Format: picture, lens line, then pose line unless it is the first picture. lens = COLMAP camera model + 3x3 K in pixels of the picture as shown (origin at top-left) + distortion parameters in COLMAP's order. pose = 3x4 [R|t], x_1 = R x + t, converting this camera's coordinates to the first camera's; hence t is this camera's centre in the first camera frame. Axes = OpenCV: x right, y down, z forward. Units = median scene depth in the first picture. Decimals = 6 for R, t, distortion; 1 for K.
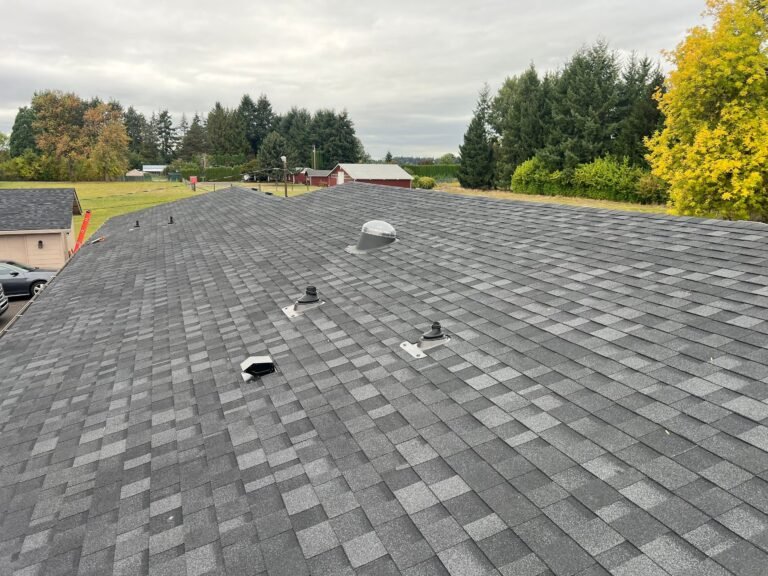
lens RADIAL K [[542.0, 0, 384.0], [0, 542.0, 288.0], [0, 0, 1]] dist [0.003086, -0.007719]
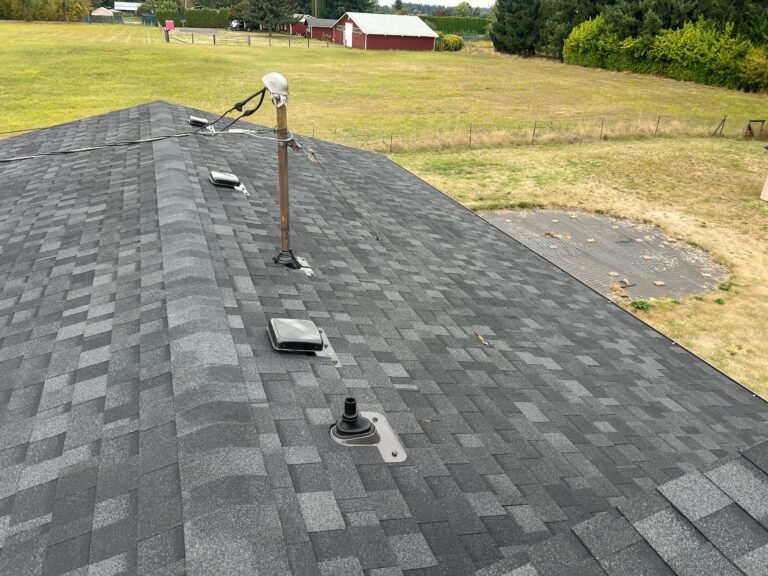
lens RADIAL K [[542.0, 0, 384.0], [0, 542.0, 288.0], [0, 0, 1]] dist [0.003086, -0.007719]
pose [[0.999110, 0.039847, 0.013849, -0.024999], [-0.042028, 0.968575, 0.245145, -0.033142], [-0.003646, -0.245509, 0.969388, 0.119572]]
